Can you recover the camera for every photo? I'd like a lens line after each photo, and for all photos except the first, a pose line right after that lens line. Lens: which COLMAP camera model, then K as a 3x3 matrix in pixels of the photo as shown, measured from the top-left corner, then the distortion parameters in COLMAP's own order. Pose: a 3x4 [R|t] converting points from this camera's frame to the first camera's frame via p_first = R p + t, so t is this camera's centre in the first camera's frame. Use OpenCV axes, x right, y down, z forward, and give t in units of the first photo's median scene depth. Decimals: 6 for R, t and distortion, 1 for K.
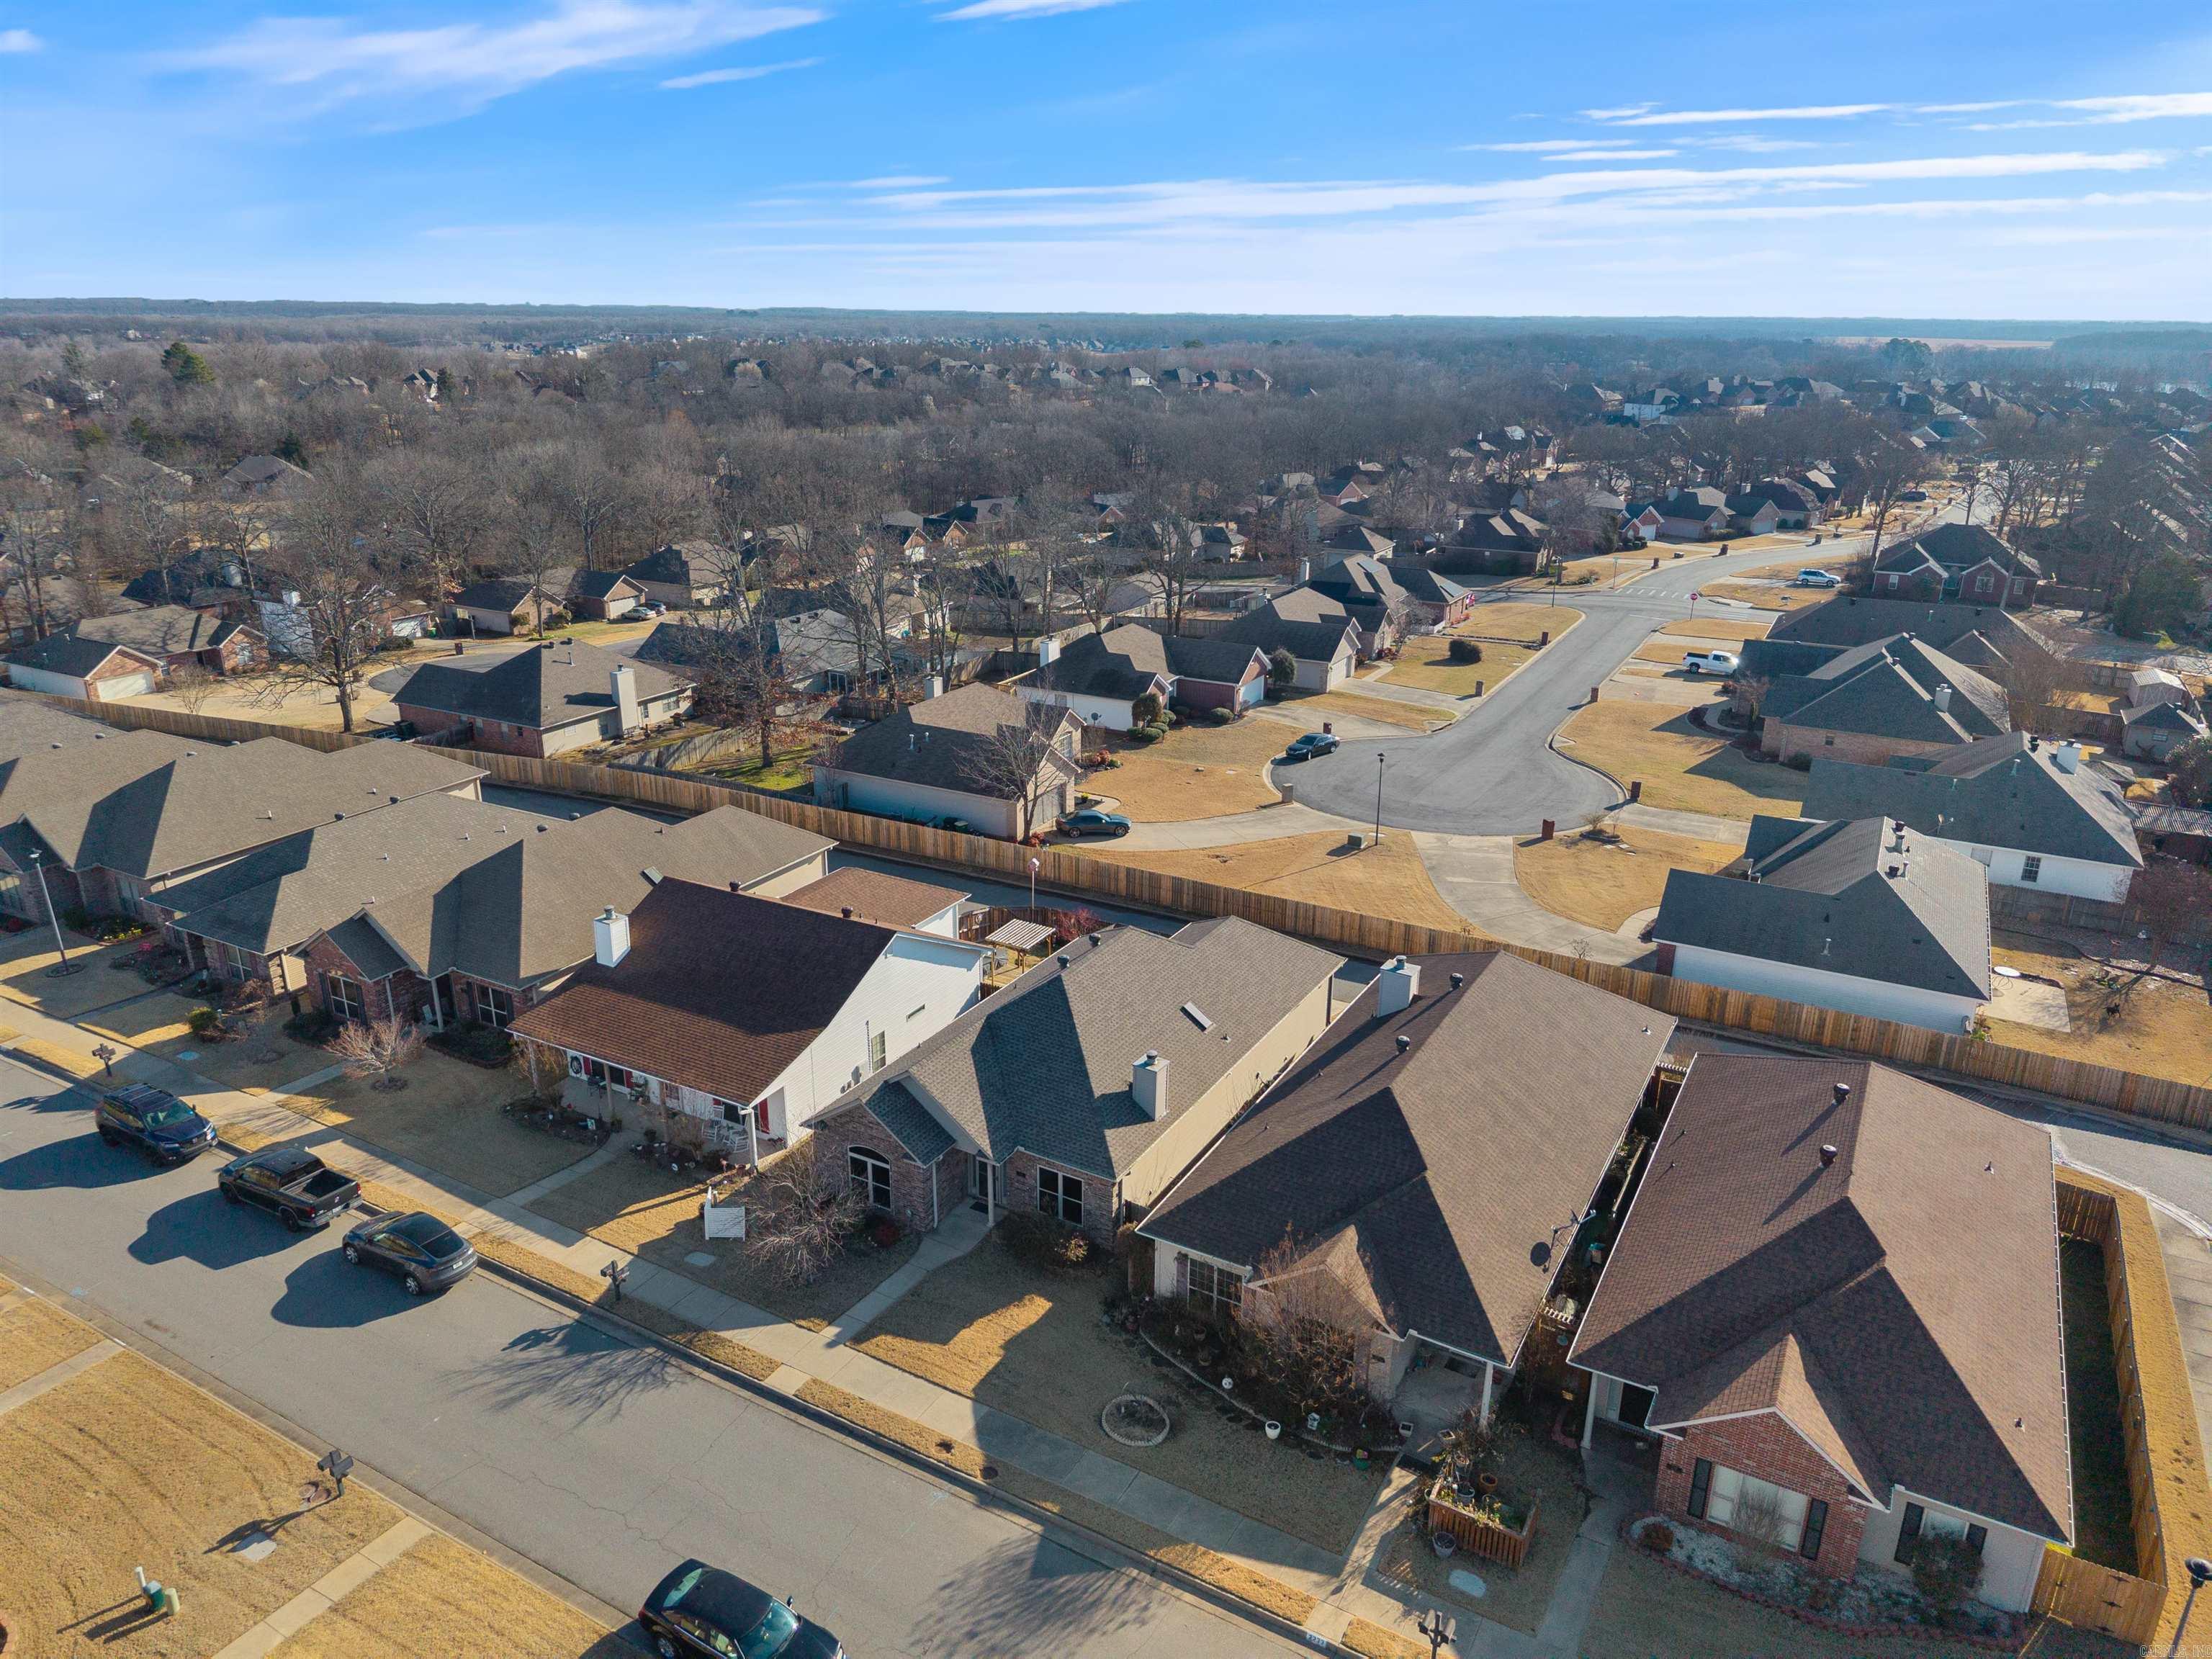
lens RADIAL K [[1480.1, 0, 1106.0], [0, 1480.1, 829.5], [0, 0, 1]] dist [0.041144, -0.047192]
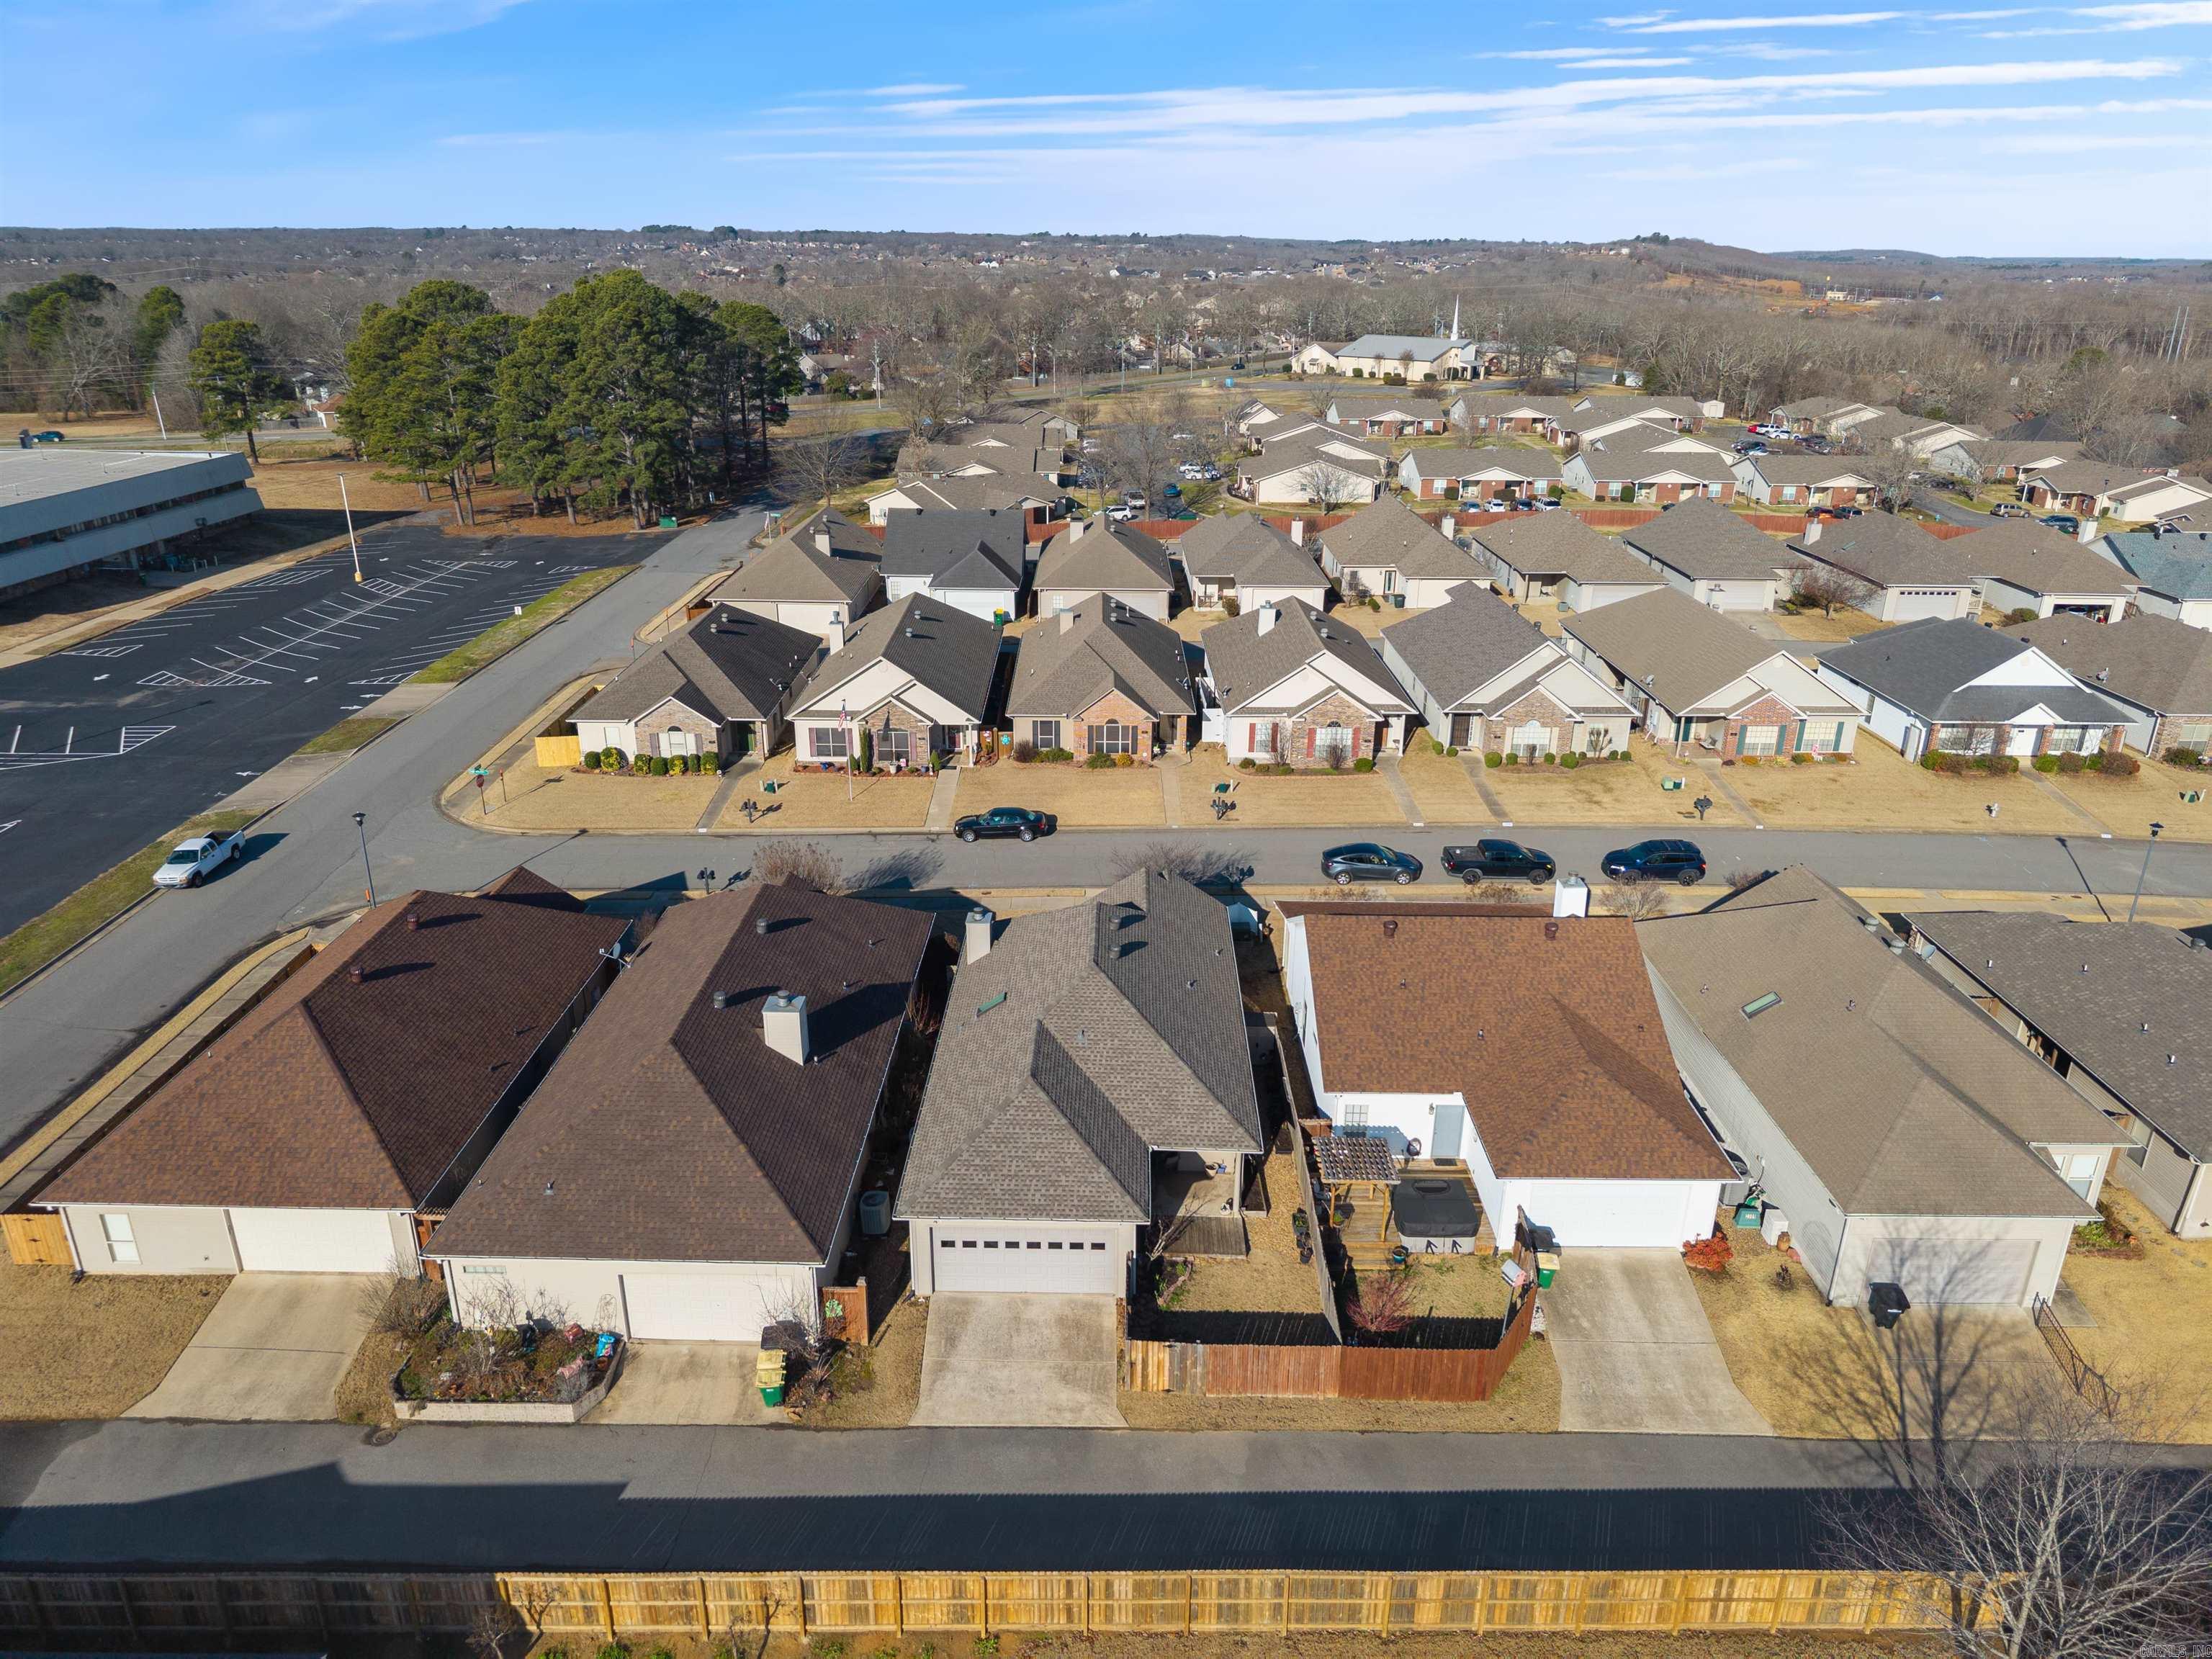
lens RADIAL K [[1480.1, 0, 1106.0], [0, 1480.1, 829.5], [0, 0, 1]] dist [0.041144, -0.047192]
pose [[-0.874741, 0.163153, -0.456300, 0.284427], [-0.173999, 0.773078, 0.609979, -0.381223], [0.452276, 0.612970, -0.647854, 1.085369]]
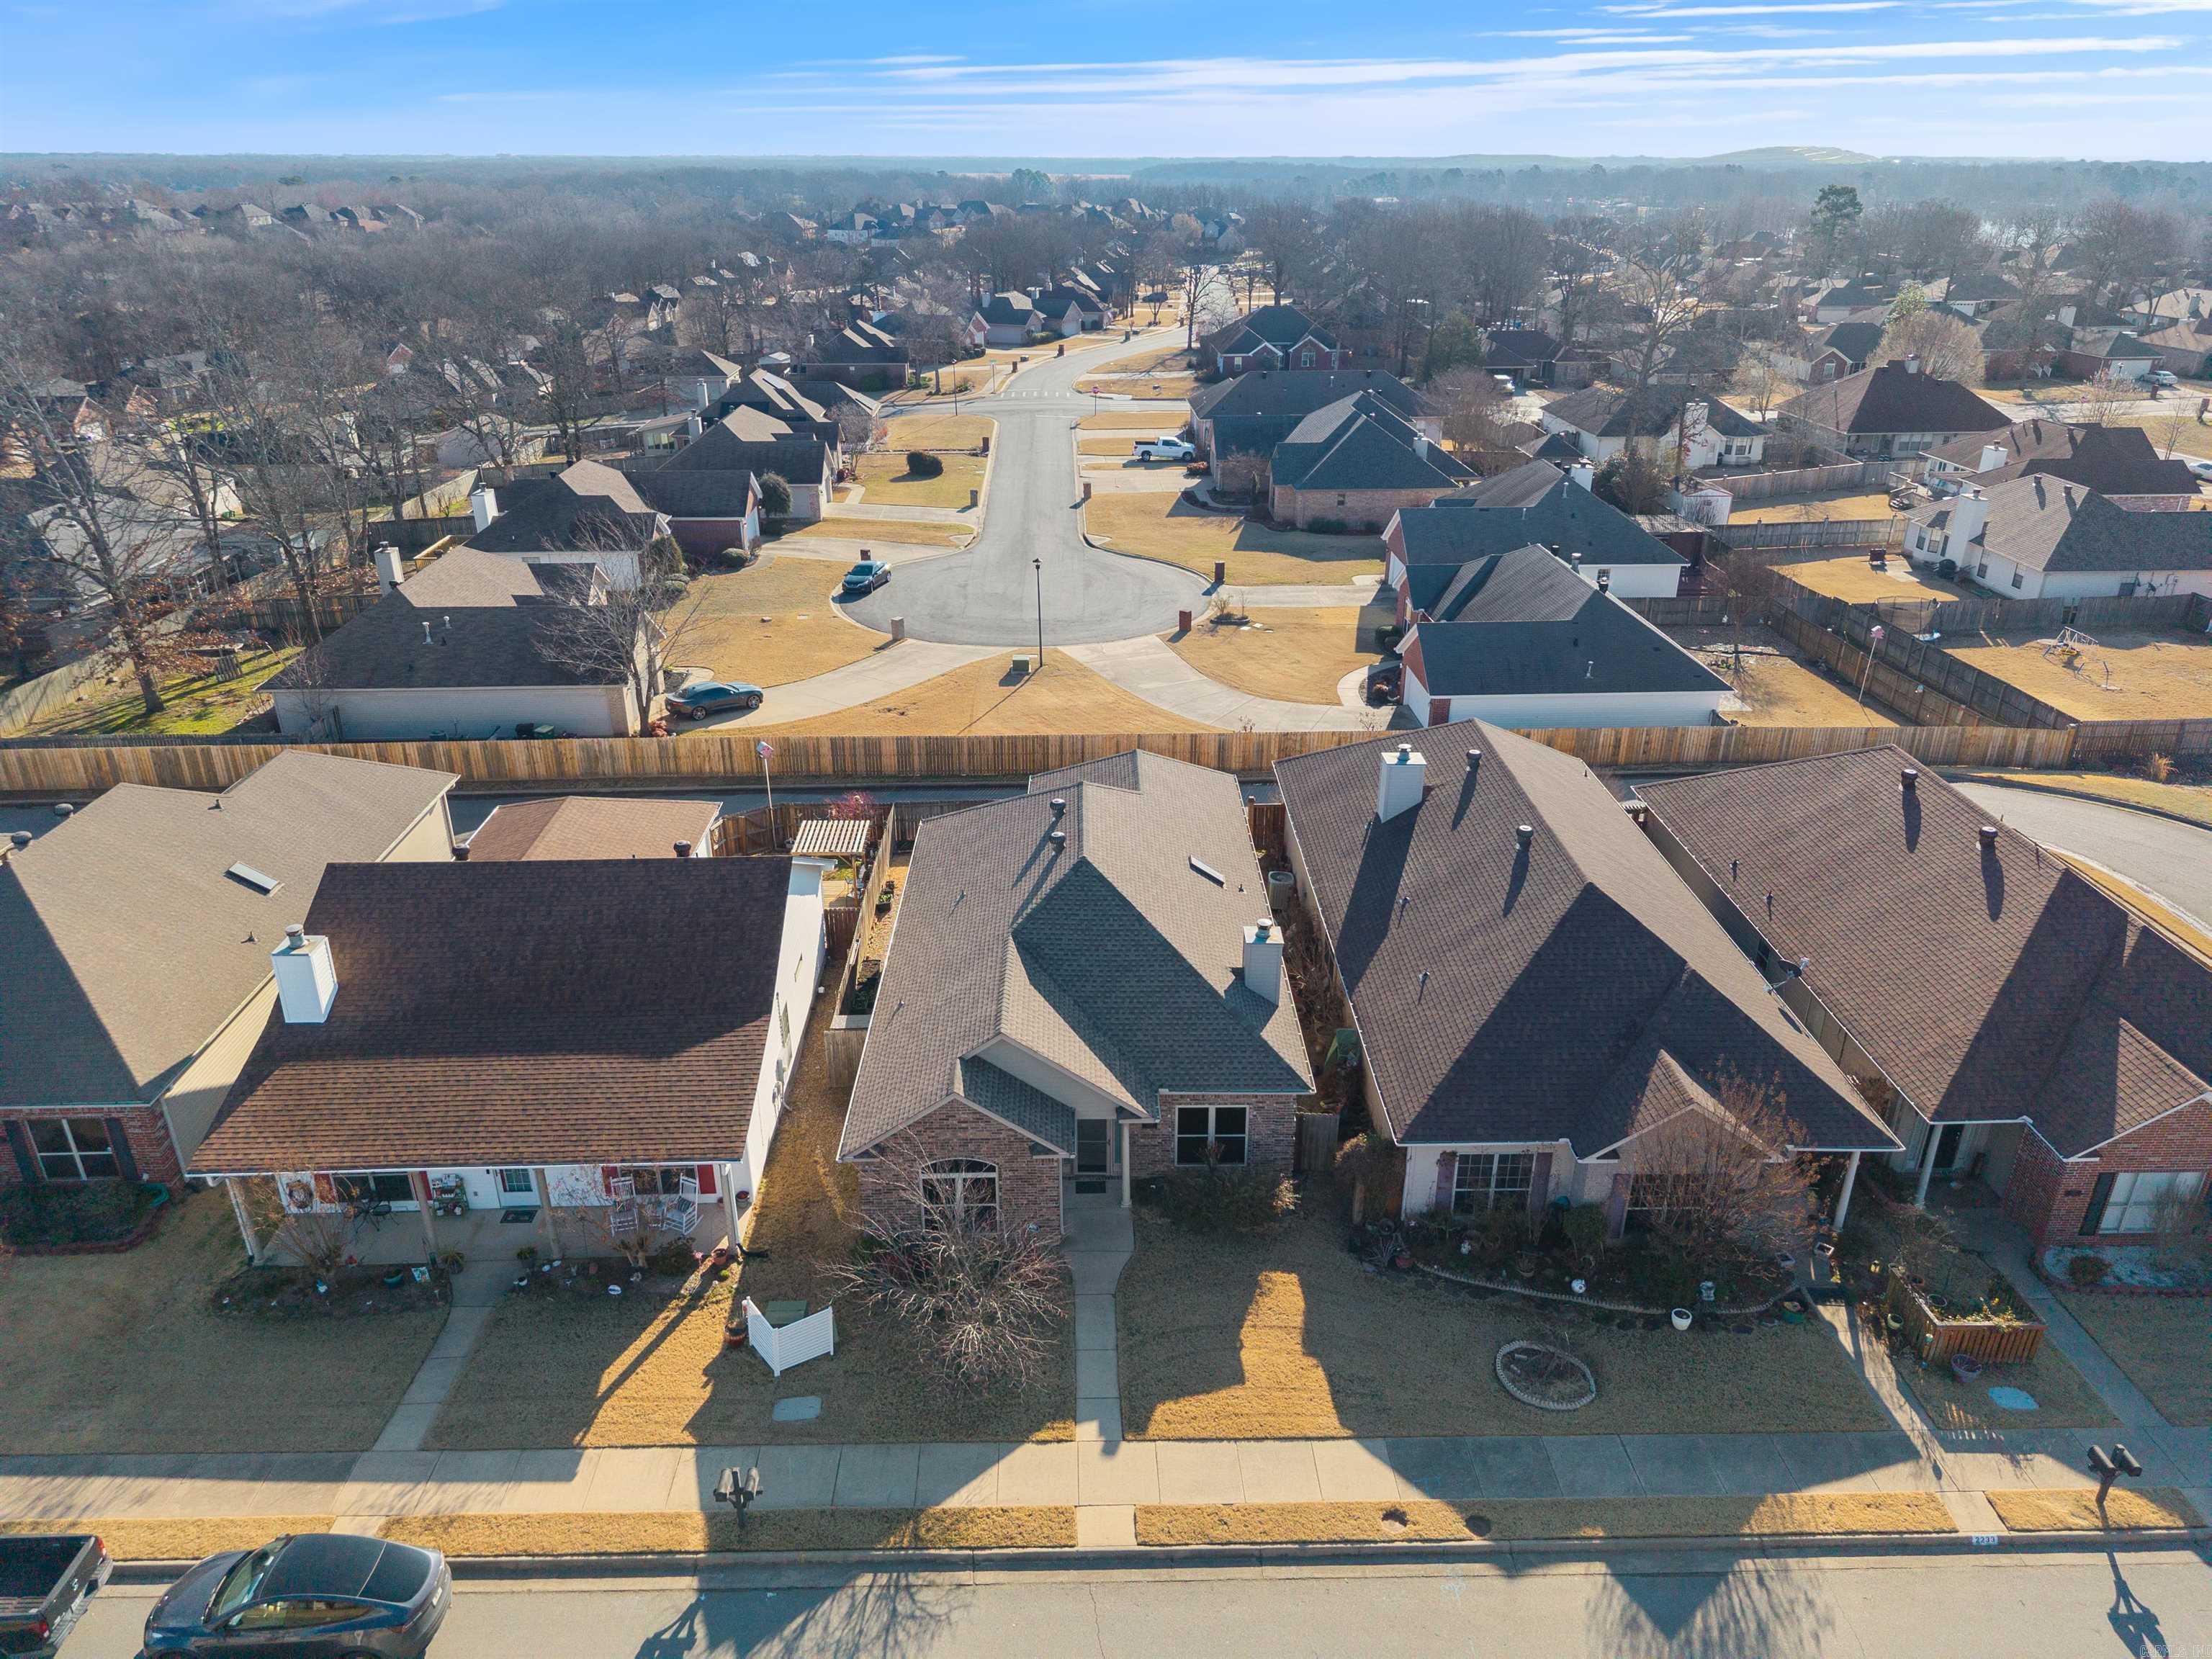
lens RADIAL K [[1480.1, 0, 1106.0], [0, 1480.1, 829.5], [0, 0, 1]] dist [0.041144, -0.047192]
pose [[0.856815, -0.218268, 0.467147, -0.237650], [0.174511, 0.975273, 0.135604, -0.007592], [-0.485194, -0.034666, 0.873719, 0.233964]]
